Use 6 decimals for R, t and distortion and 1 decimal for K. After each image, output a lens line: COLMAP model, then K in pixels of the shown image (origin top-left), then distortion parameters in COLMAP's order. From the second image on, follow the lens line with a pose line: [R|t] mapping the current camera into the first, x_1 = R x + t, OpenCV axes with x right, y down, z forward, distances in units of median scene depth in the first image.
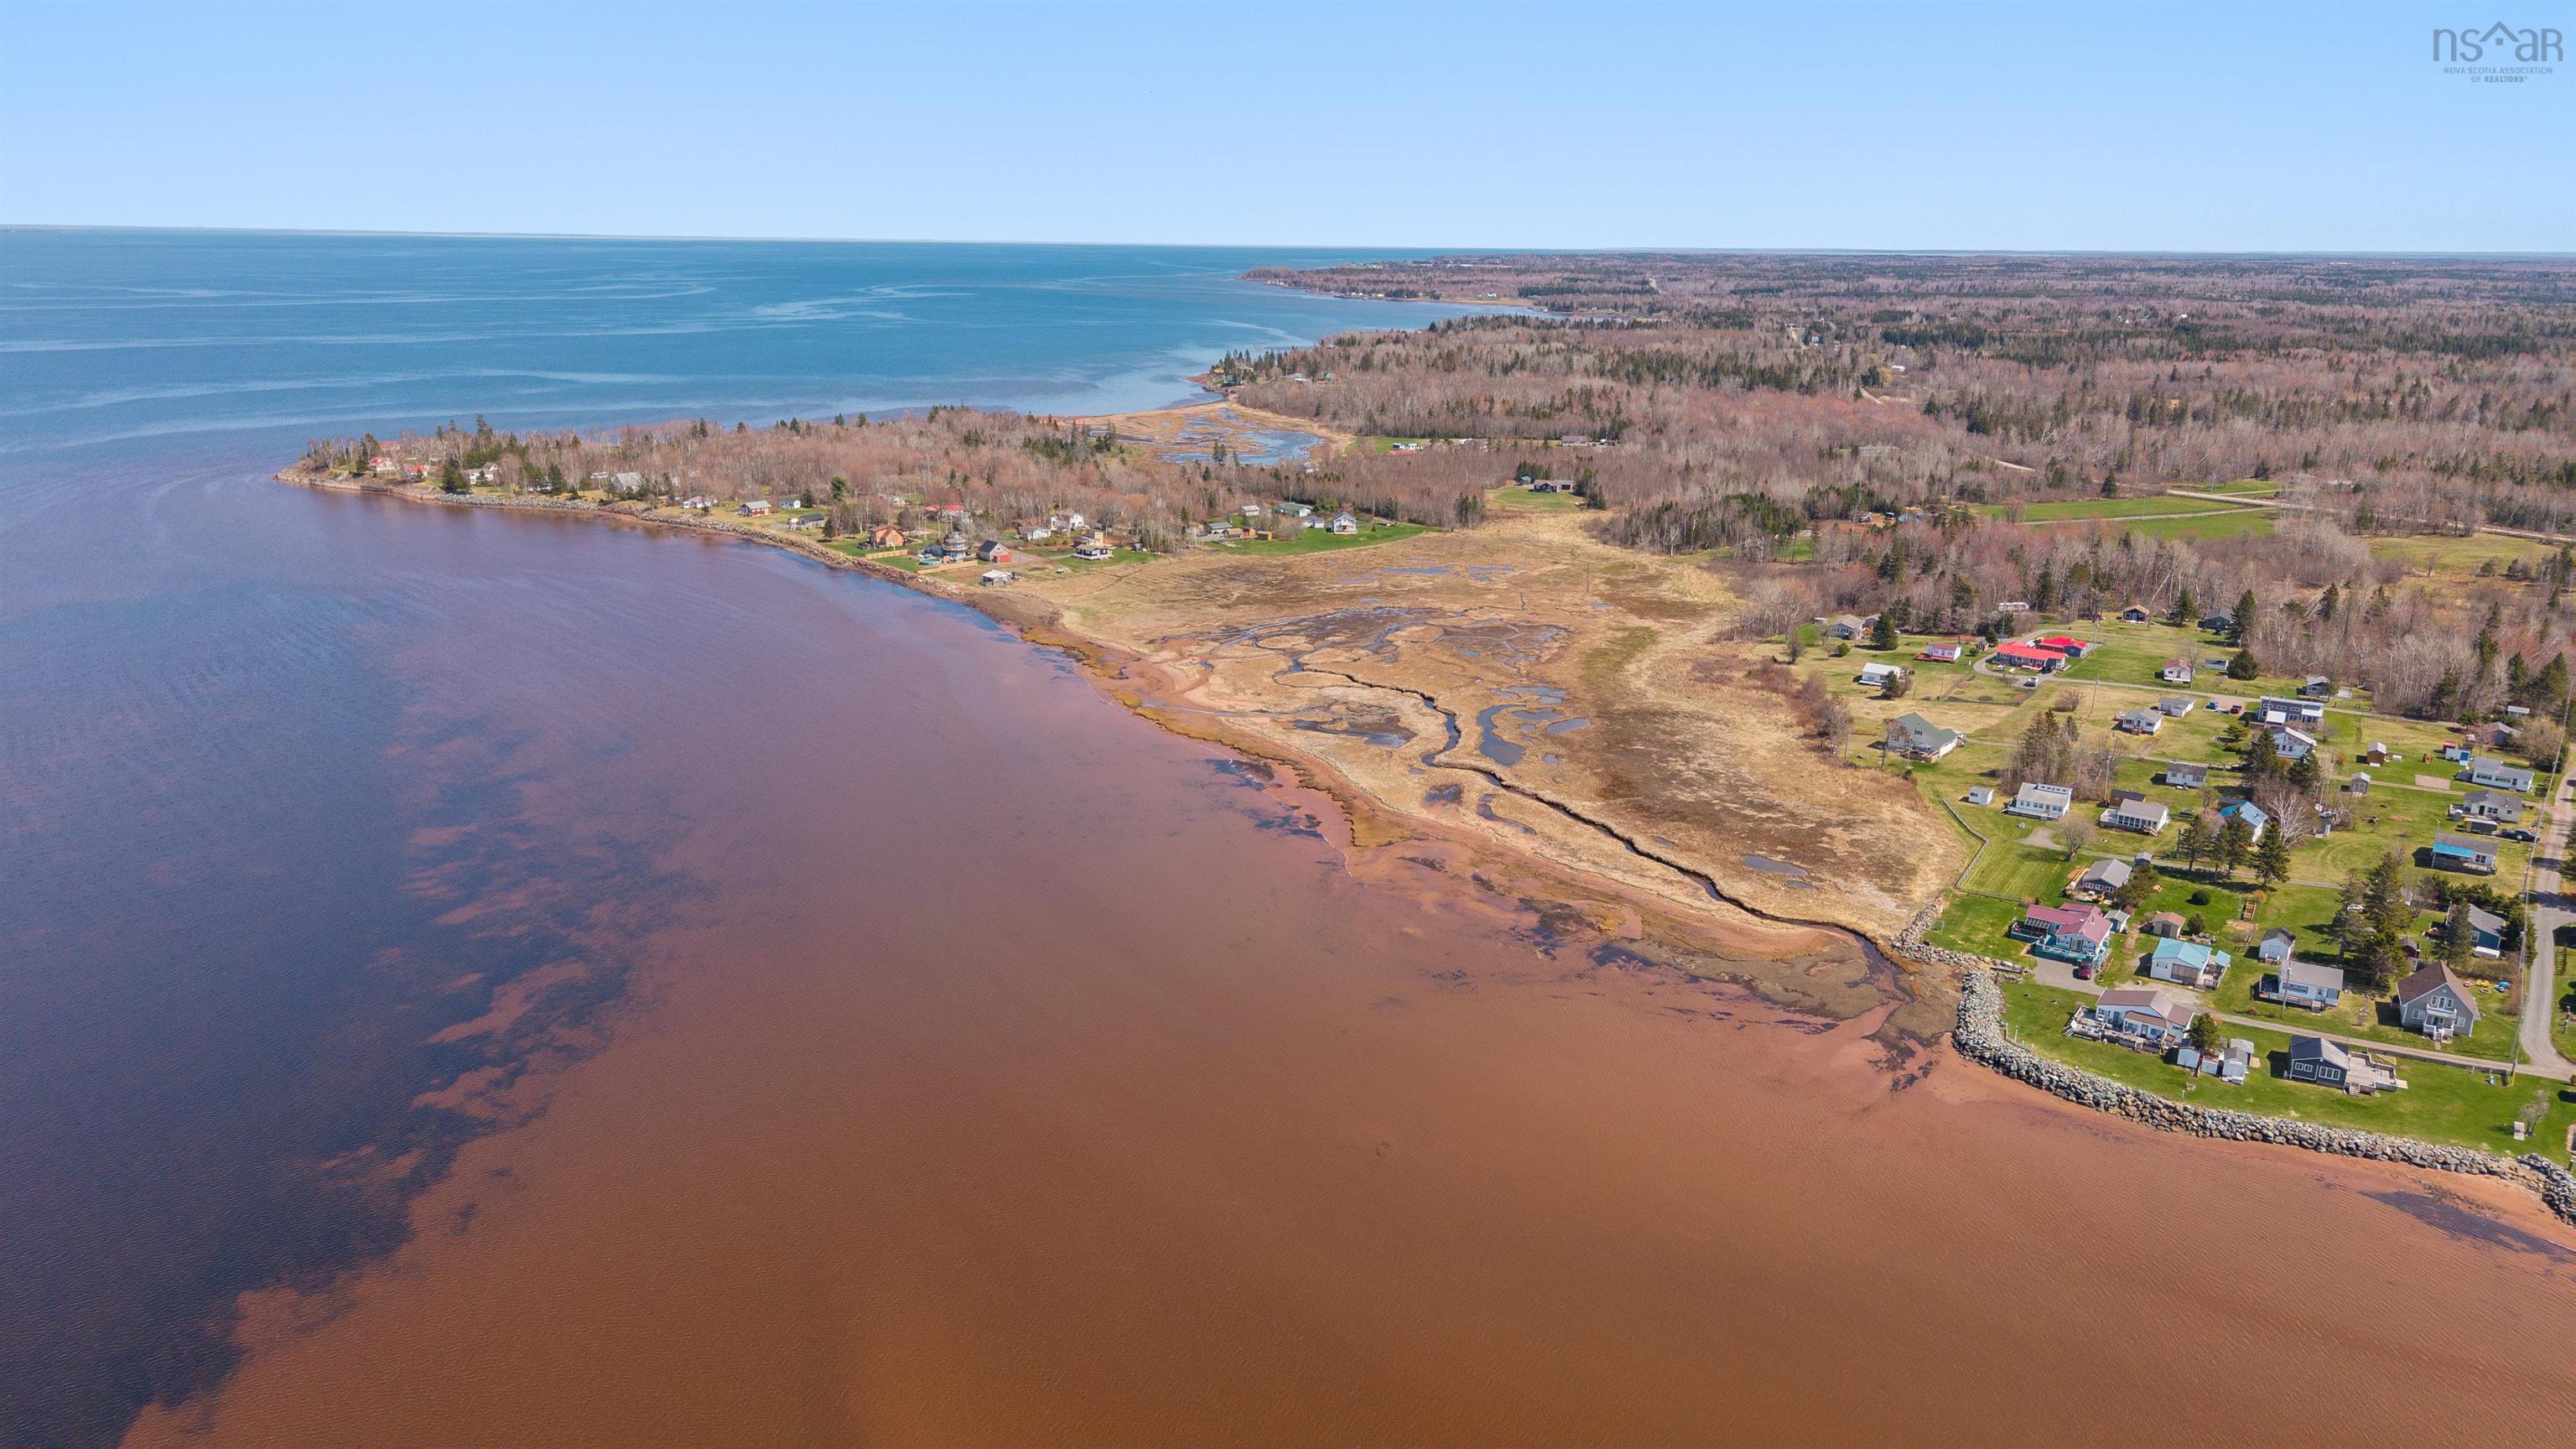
lens RADIAL K [[1721.3, 0, 1288.0], [0, 1721.3, 724.5], [0, 0, 1]] dist [0.041777, -0.056724]
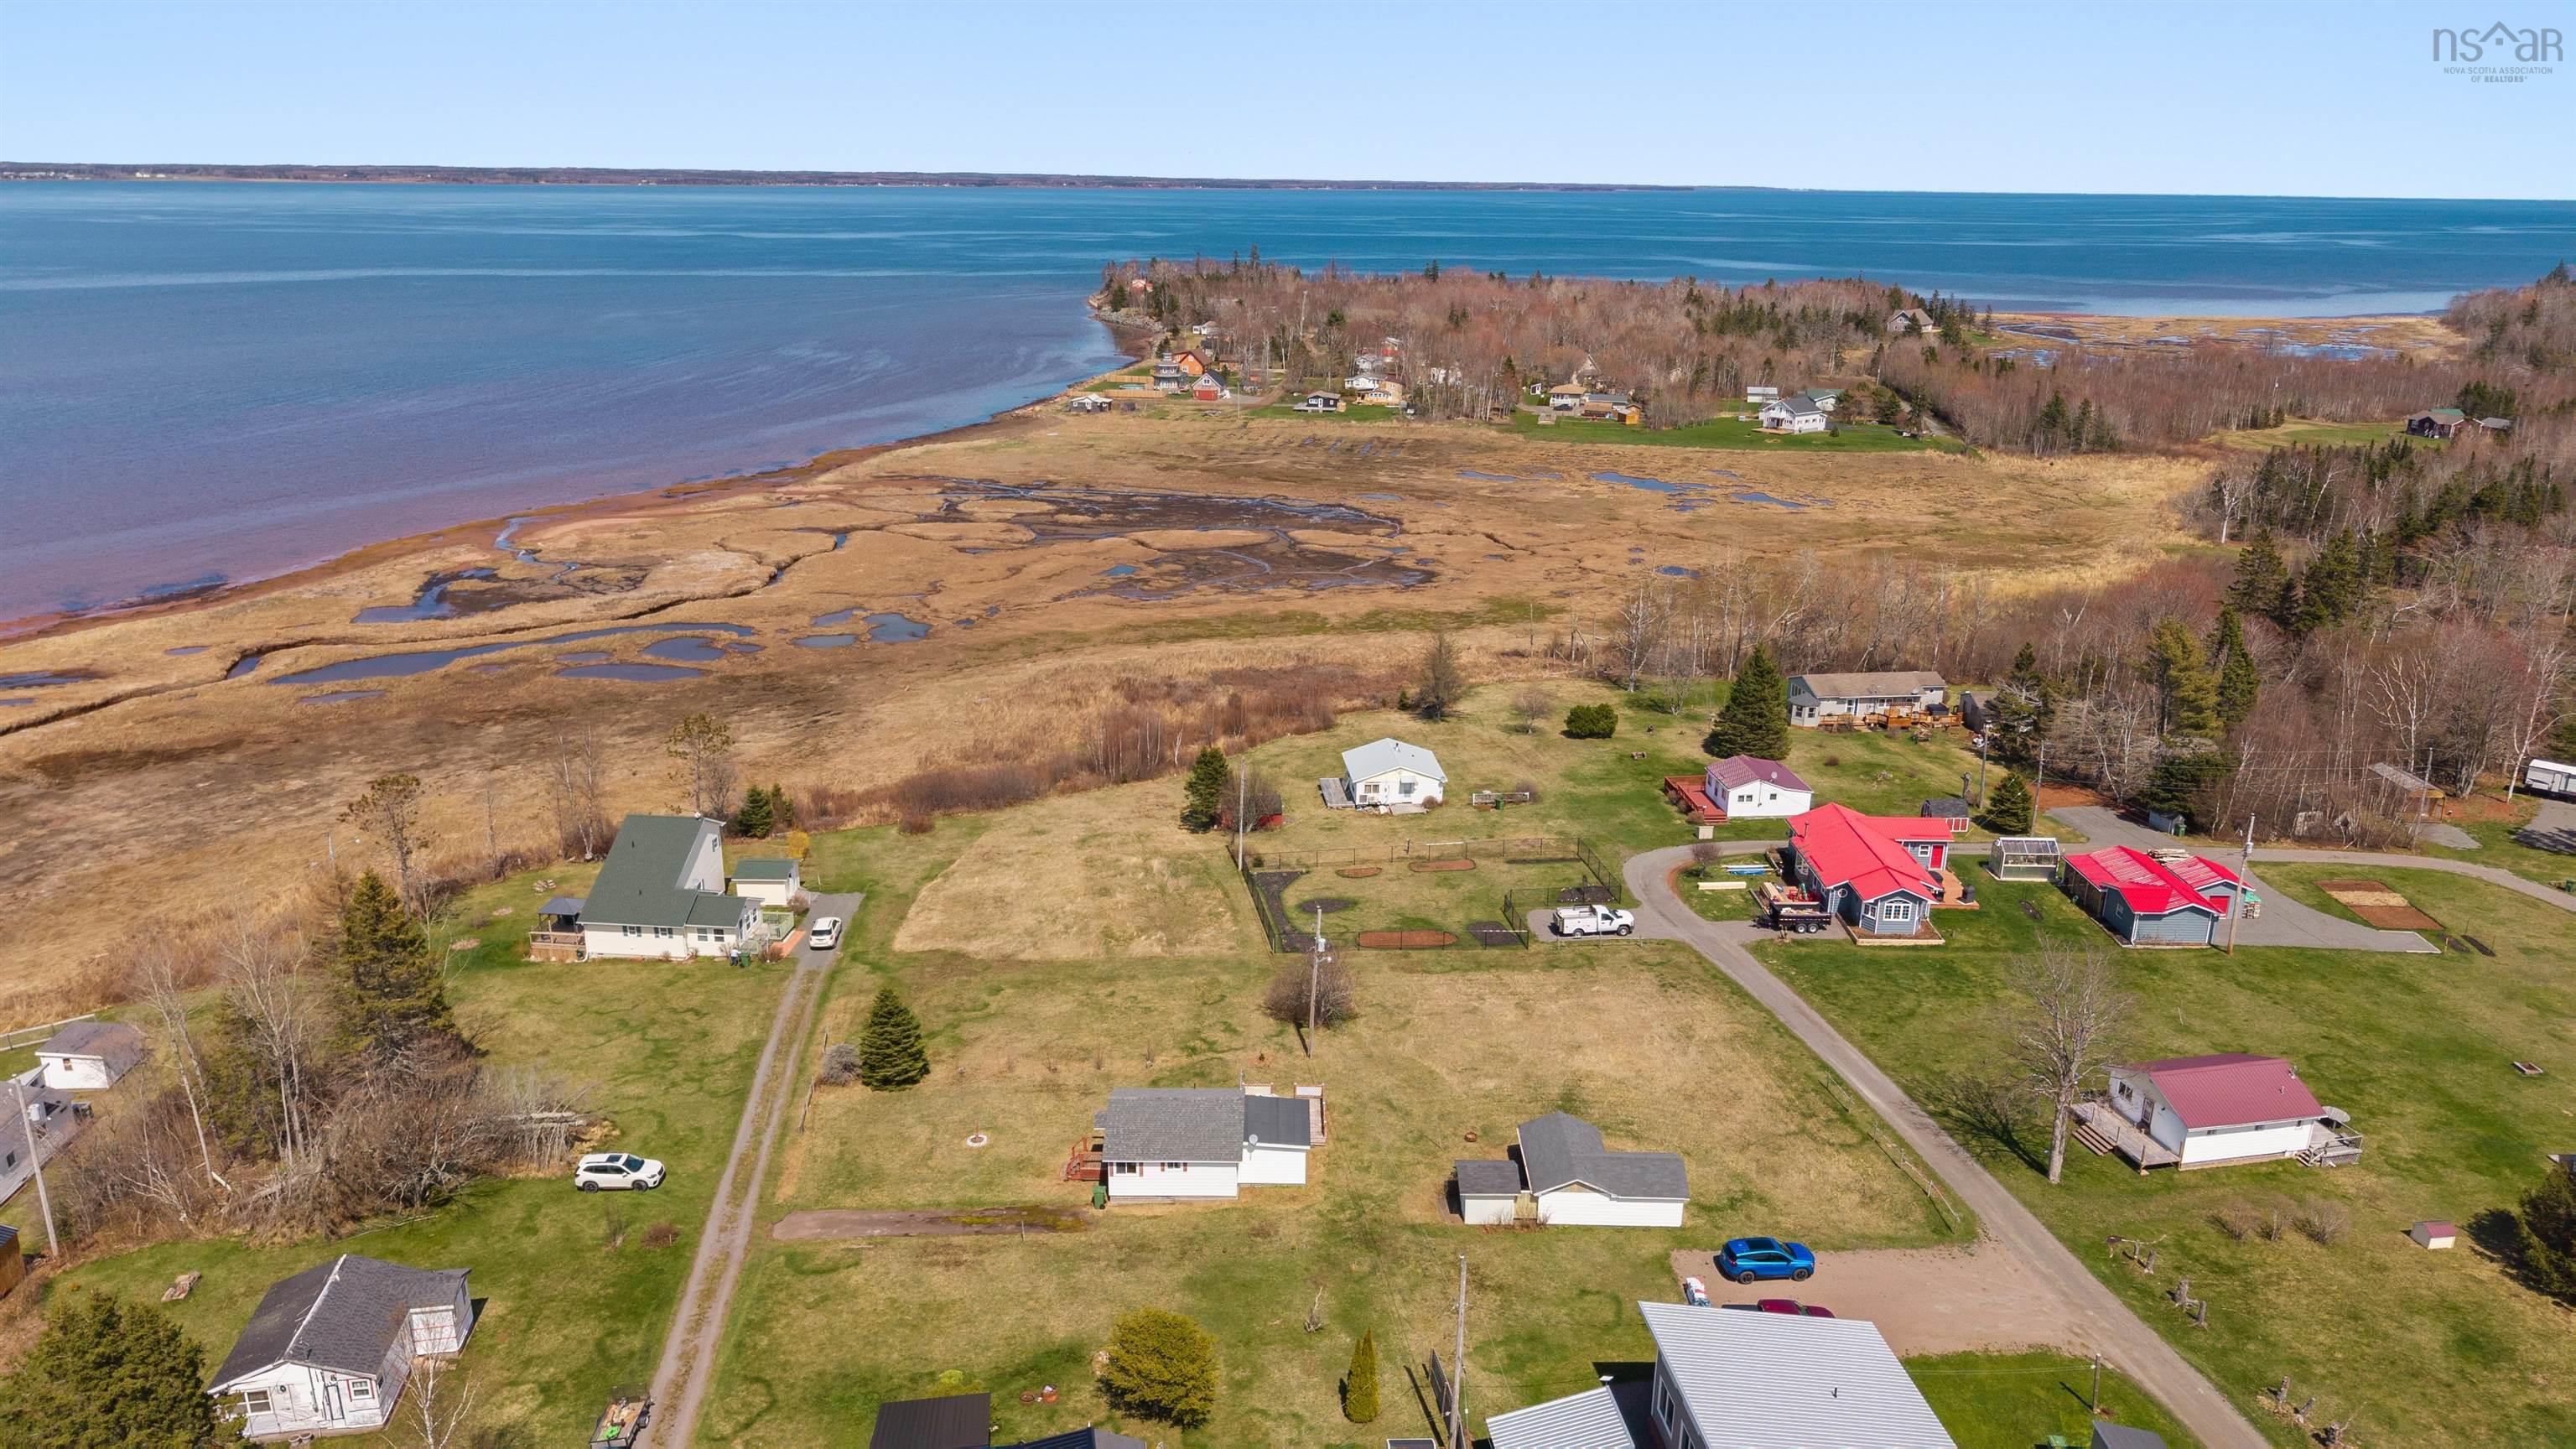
lens RADIAL K [[1758.5, 0, 1288.0], [0, 1758.5, 724.5], [0, 0, 1]] dist [0.009699, 0.002155]
pose [[0.620626, 0.230263, -0.749535, 0.842167], [-0.218627, 0.968817, 0.116602, -0.107680], [0.753011, 0.091503, 0.651615, 1.085838]]
